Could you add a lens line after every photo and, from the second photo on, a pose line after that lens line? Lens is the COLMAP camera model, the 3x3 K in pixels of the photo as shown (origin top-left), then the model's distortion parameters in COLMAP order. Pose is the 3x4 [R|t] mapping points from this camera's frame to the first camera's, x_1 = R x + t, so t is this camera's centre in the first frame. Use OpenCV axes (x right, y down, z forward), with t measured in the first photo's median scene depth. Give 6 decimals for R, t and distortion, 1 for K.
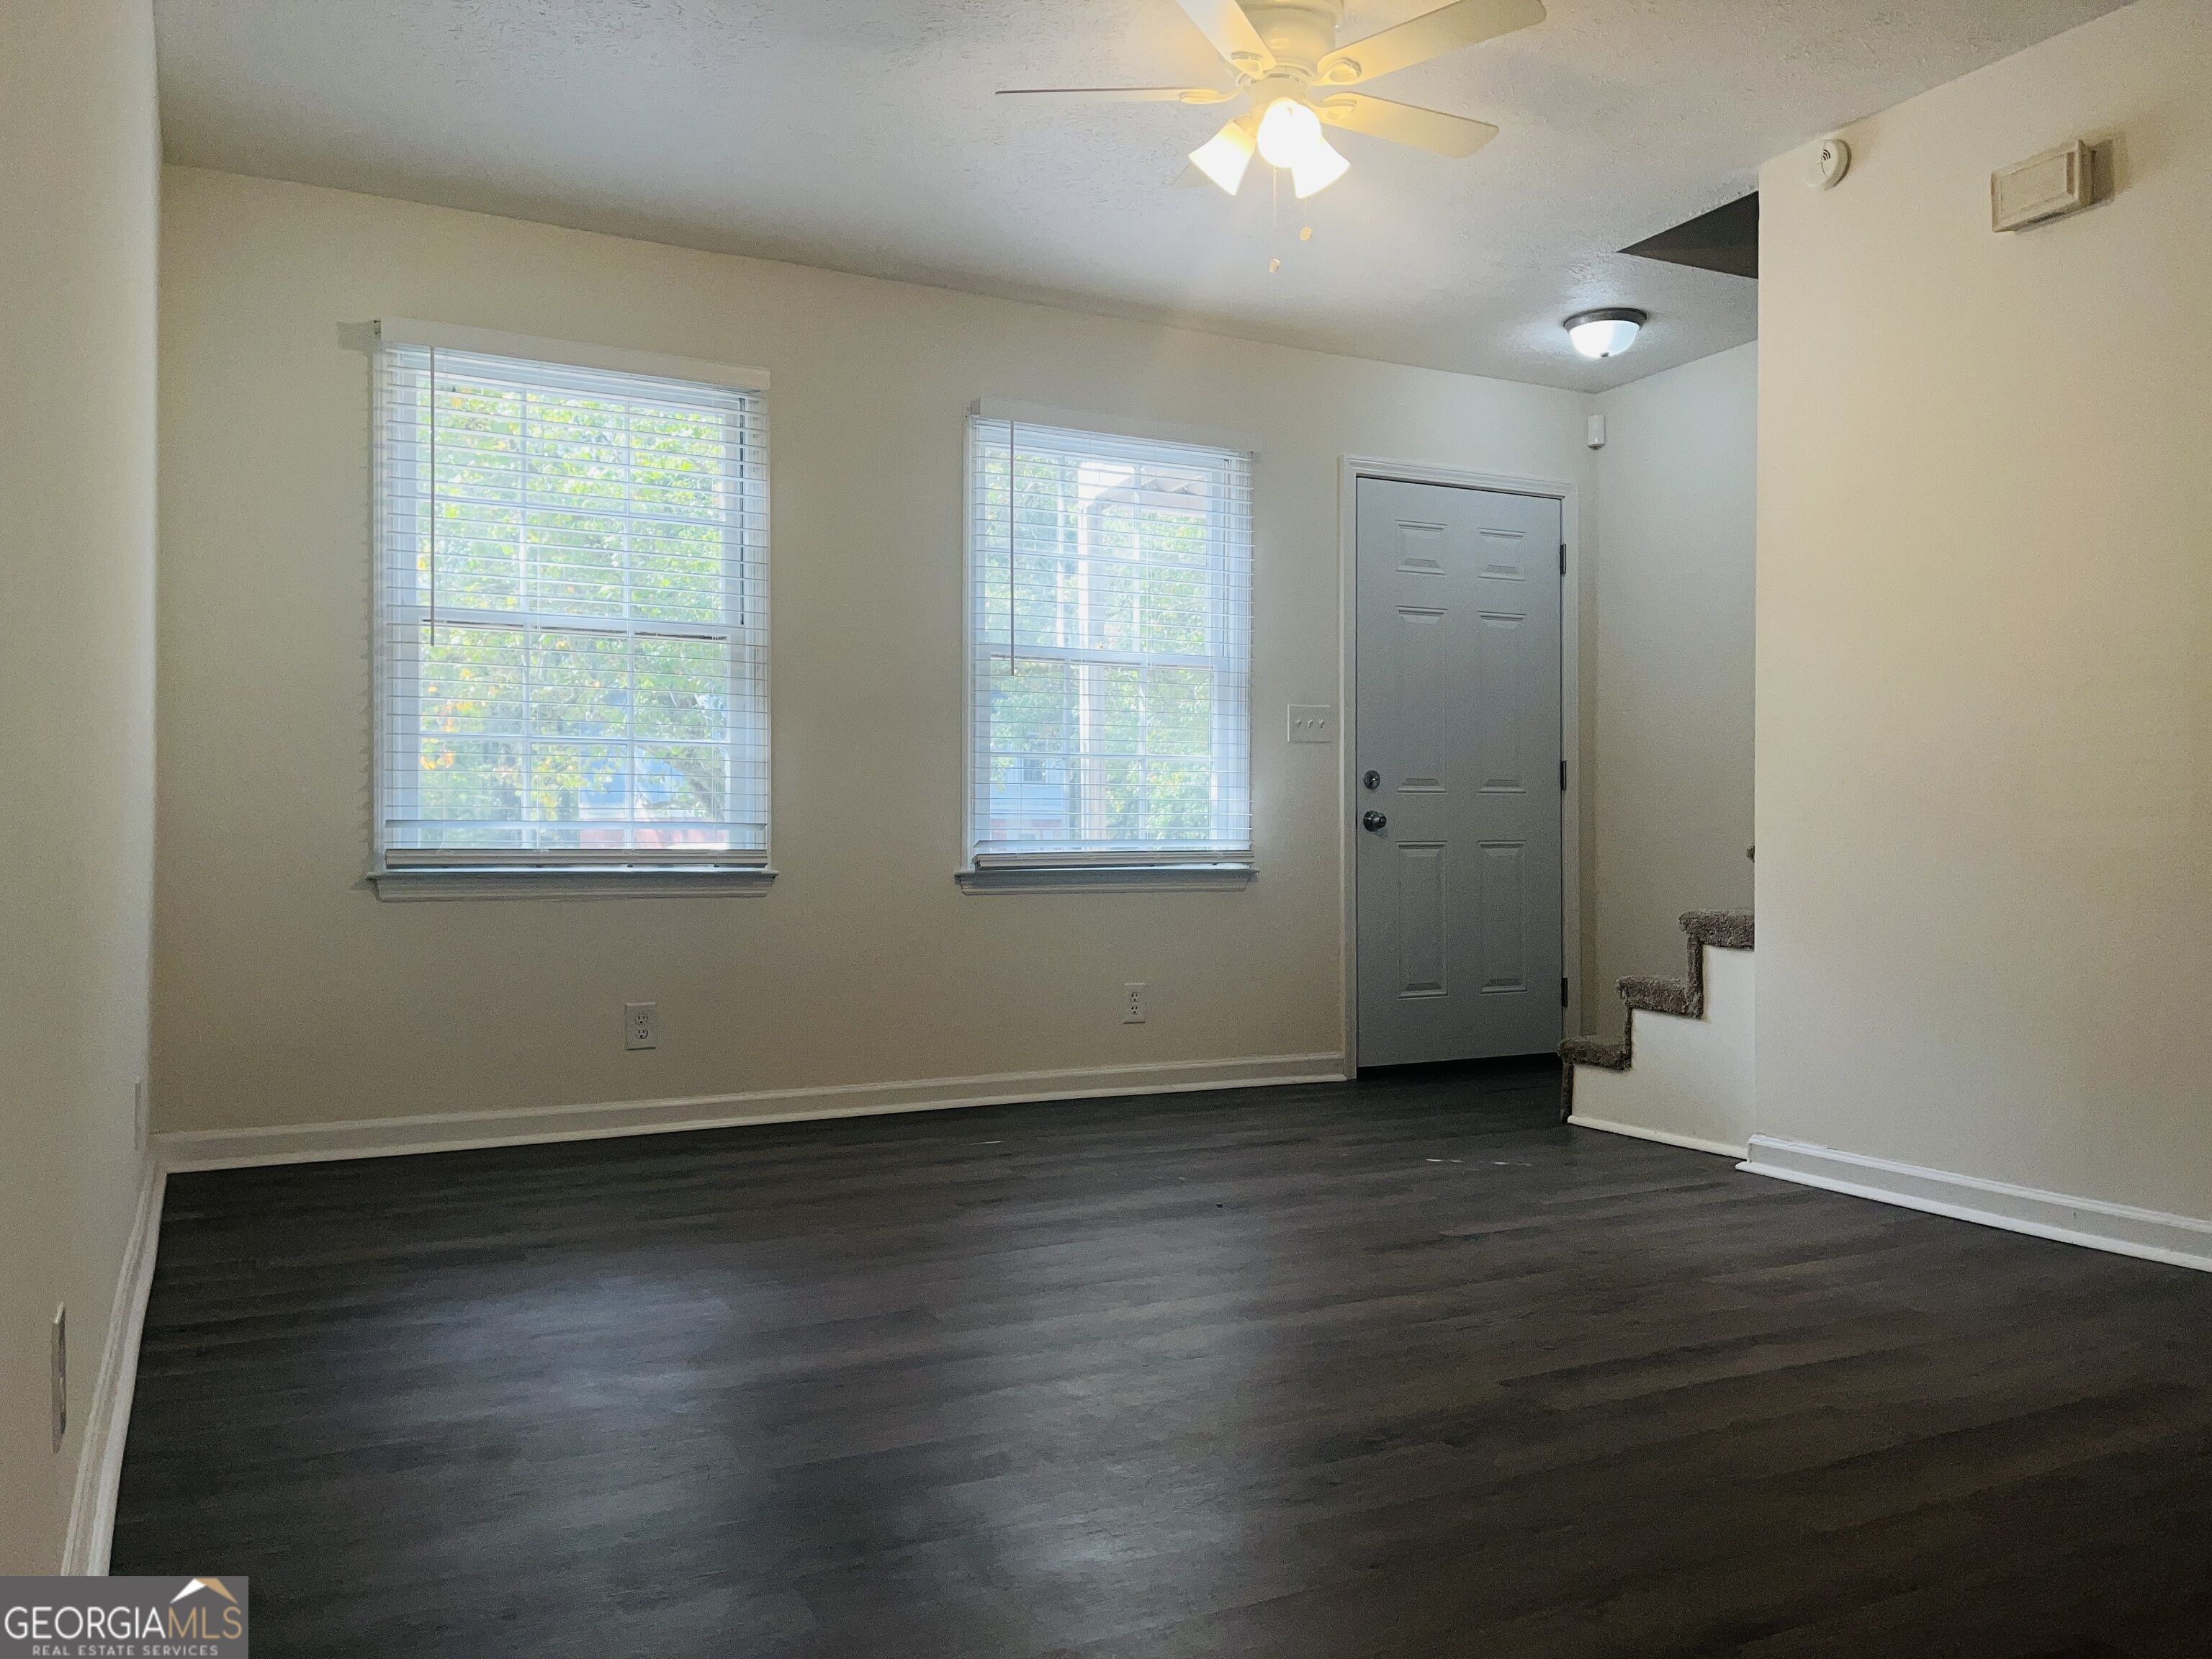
lens RADIAL K [[1692.2, 0, 1102.0], [0, 1692.2, 840.8], [0, 0, 1]] dist [0.045515, -0.045250]
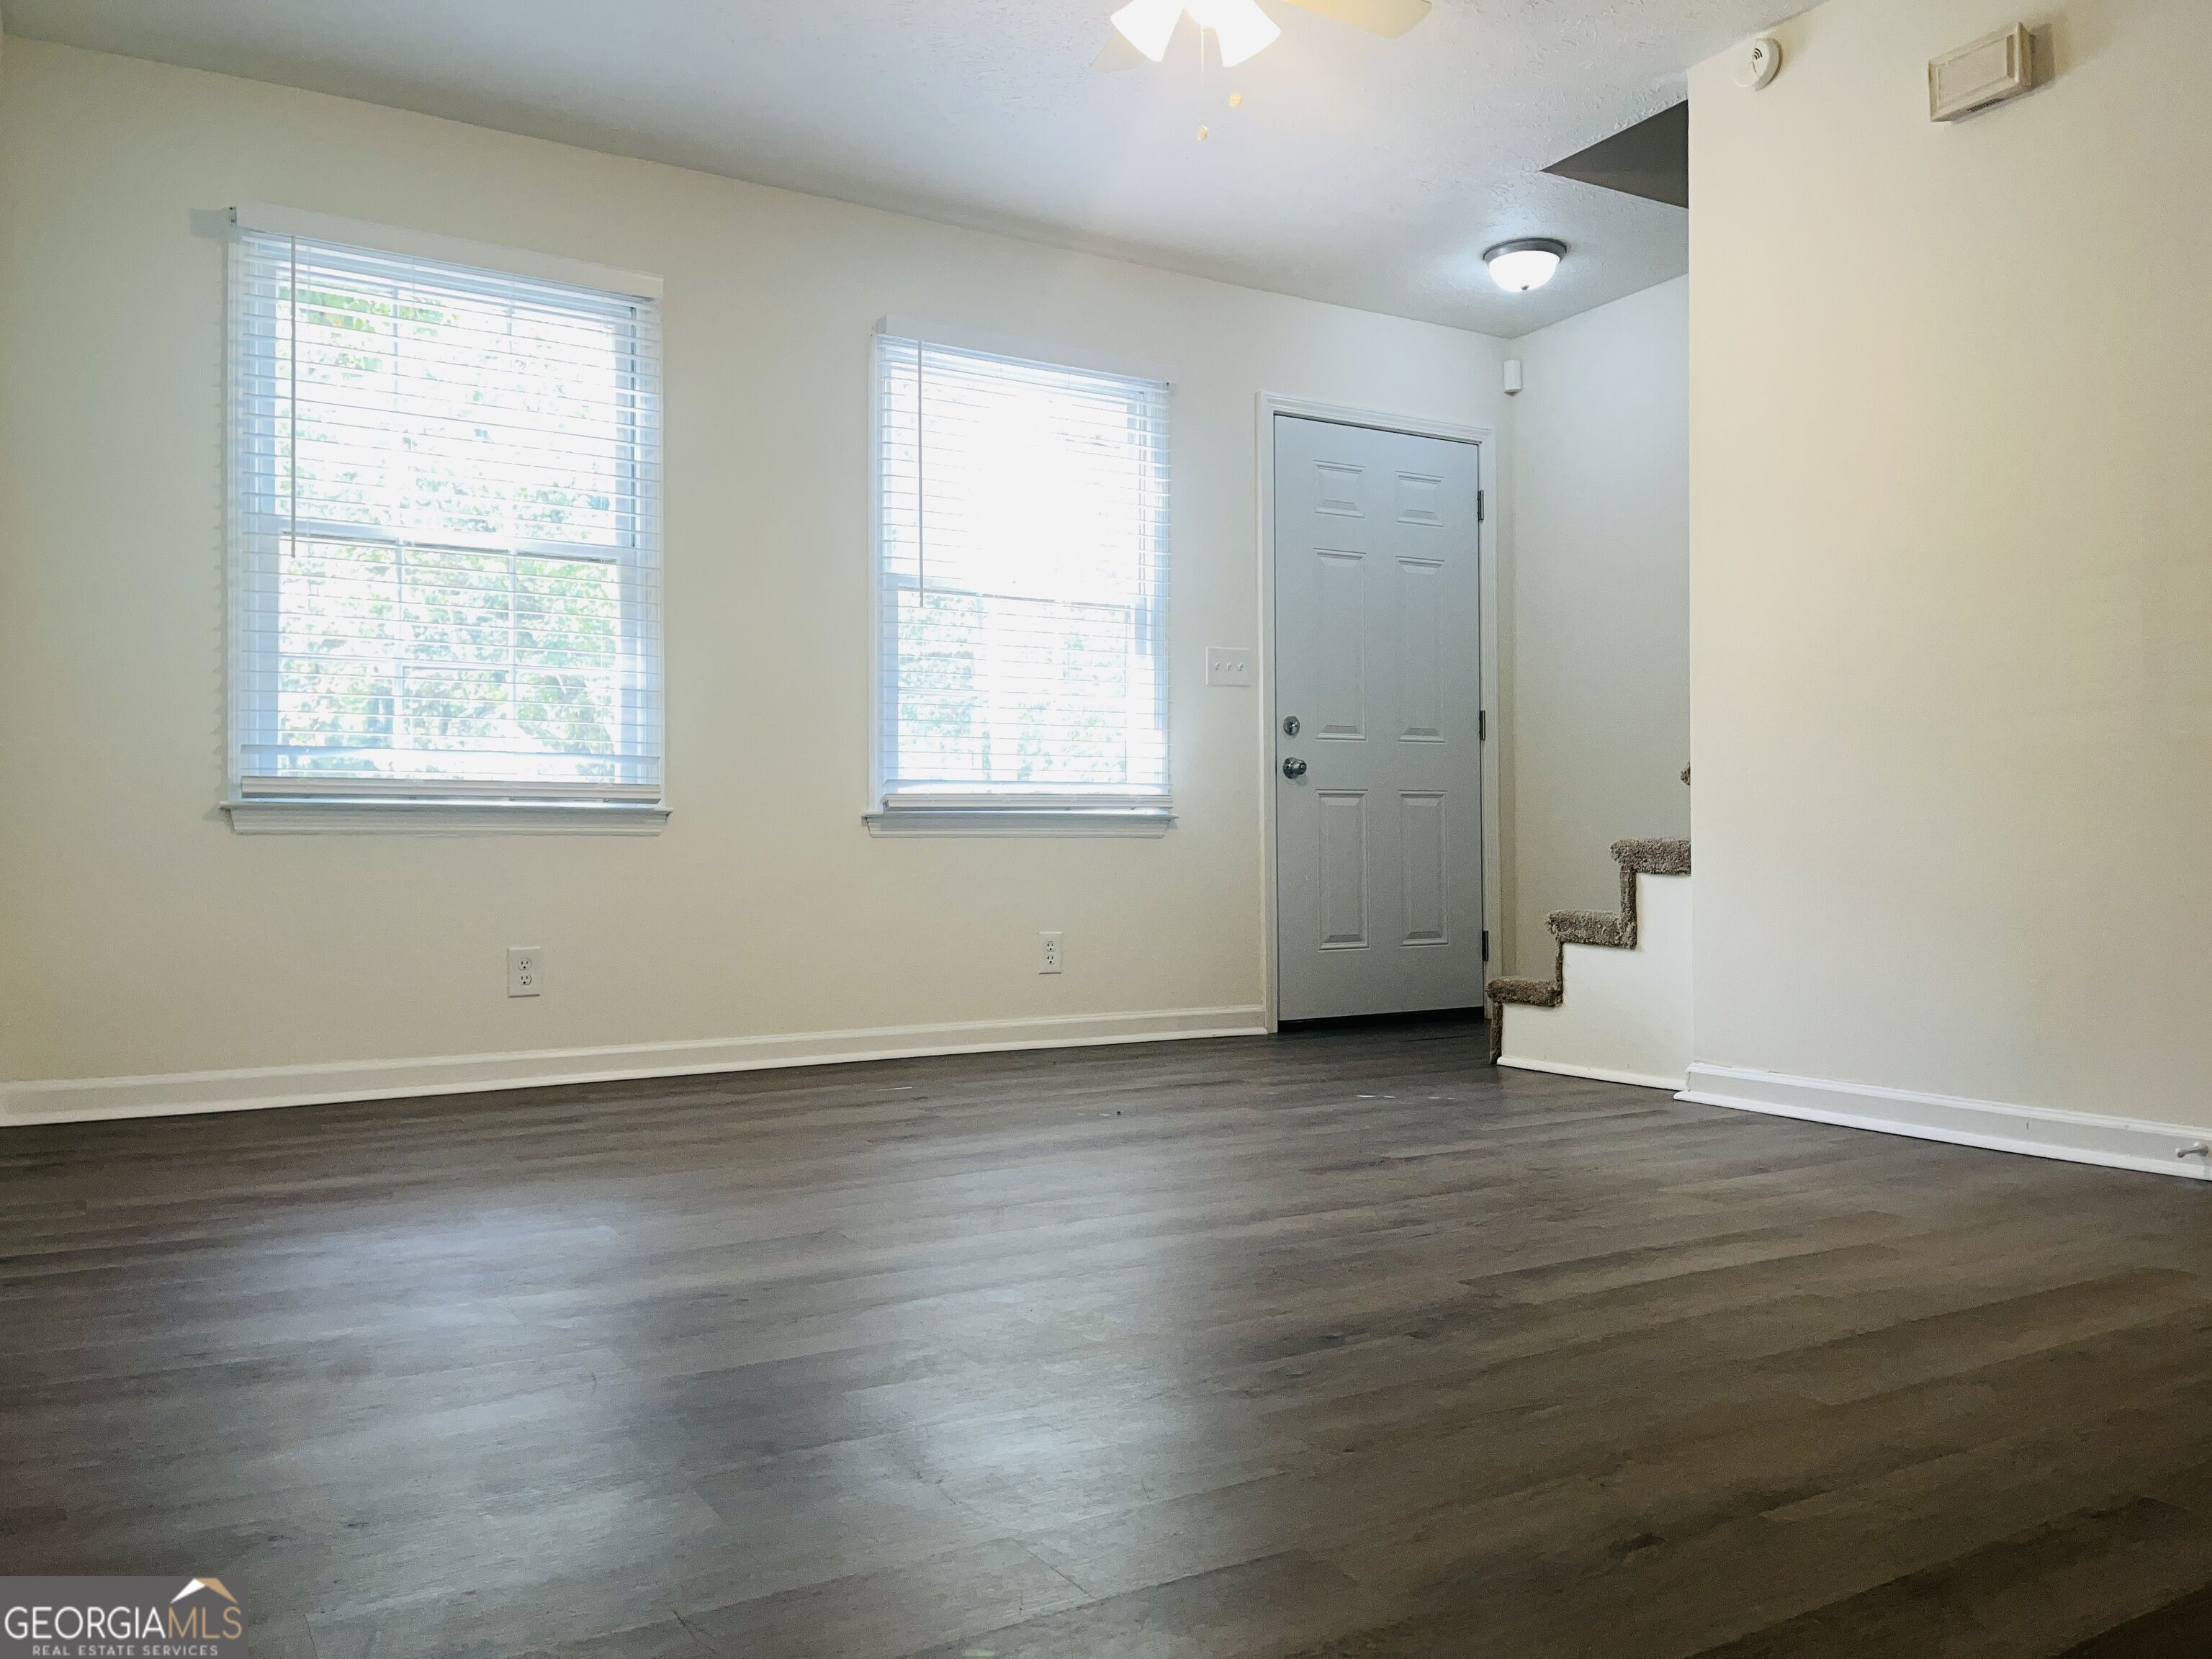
lens RADIAL K [[1689.2, 0, 1106.0], [0, 1689.2, 829.5], [0, 0, 1]] dist [0.053348, -0.059204]
pose [[0.998111, -0.004378, 0.061279, -0.009371], [0.005229, 0.999892, -0.013738, 0.049075], [-0.061212, 0.014033, 0.998026, 0.049057]]
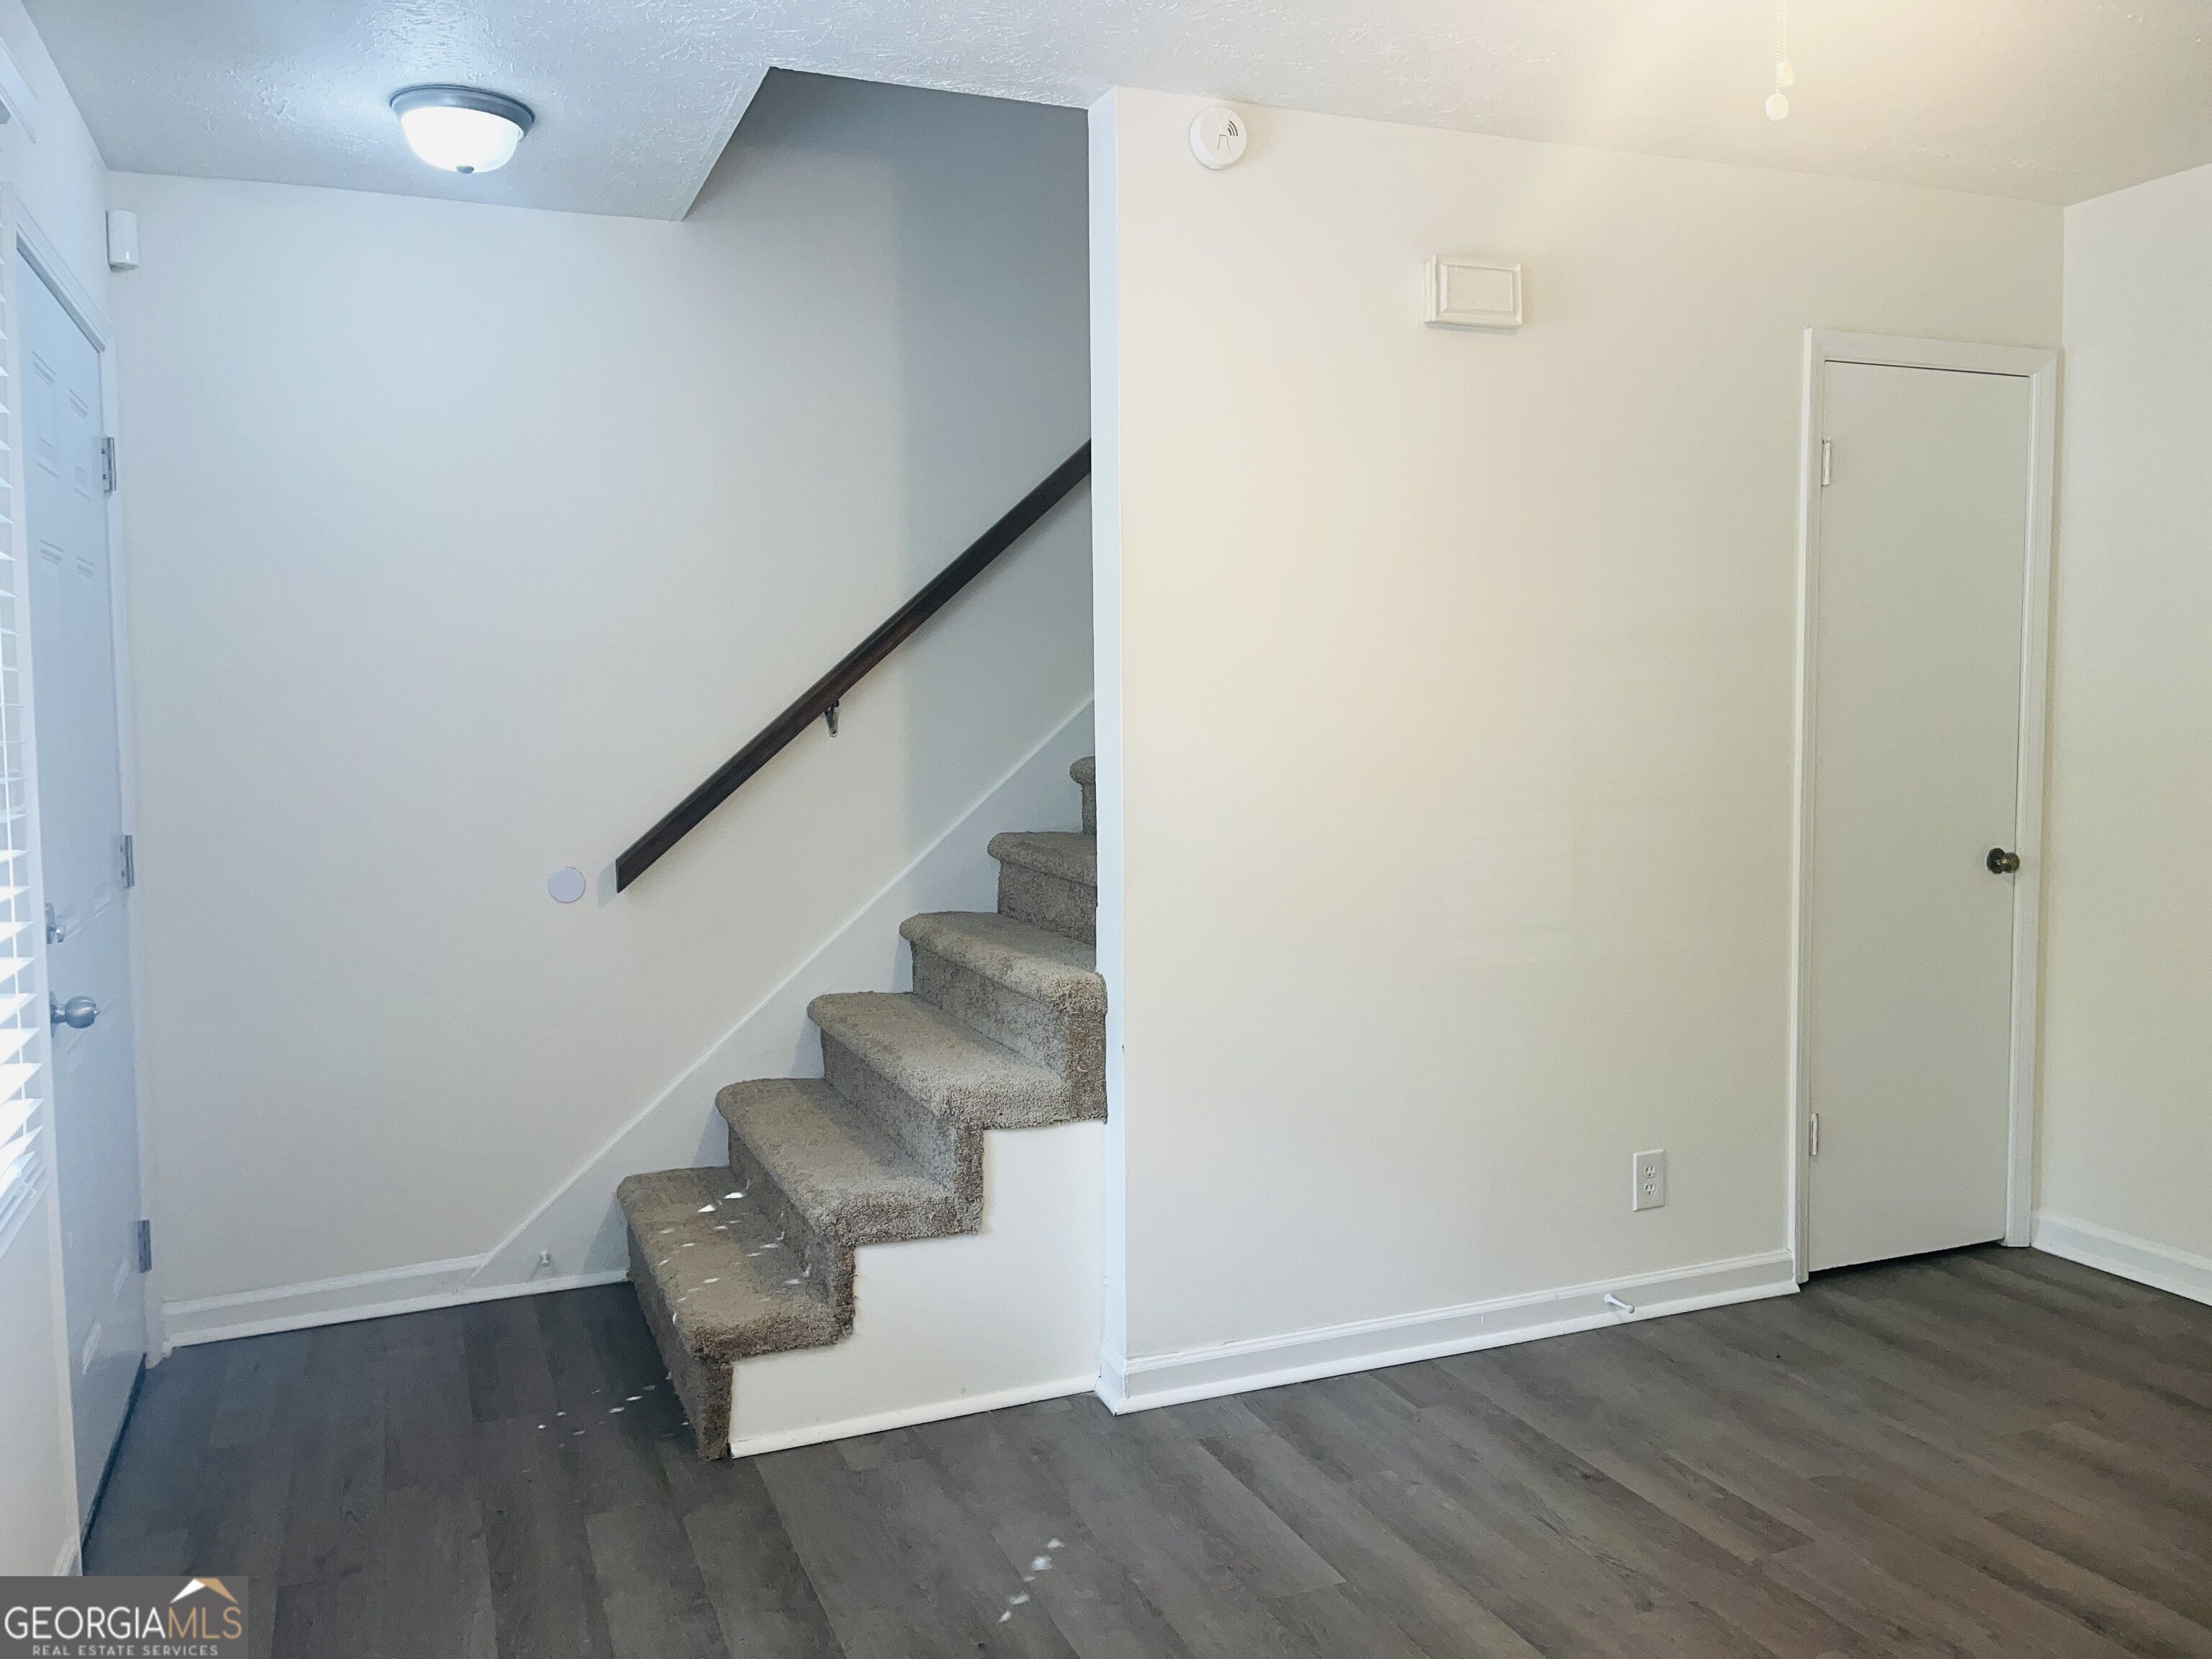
lens RADIAL K [[1689.2, 0, 1106.0], [0, 1689.2, 829.5], [0, 0, 1]] dist [0.053348, -0.059204]
pose [[0.088804, -0.072812, 0.993384, -0.358367], [0.010263, 0.997339, 0.072184, -0.121901], [-0.995996, 0.003785, 0.089315, 0.901896]]
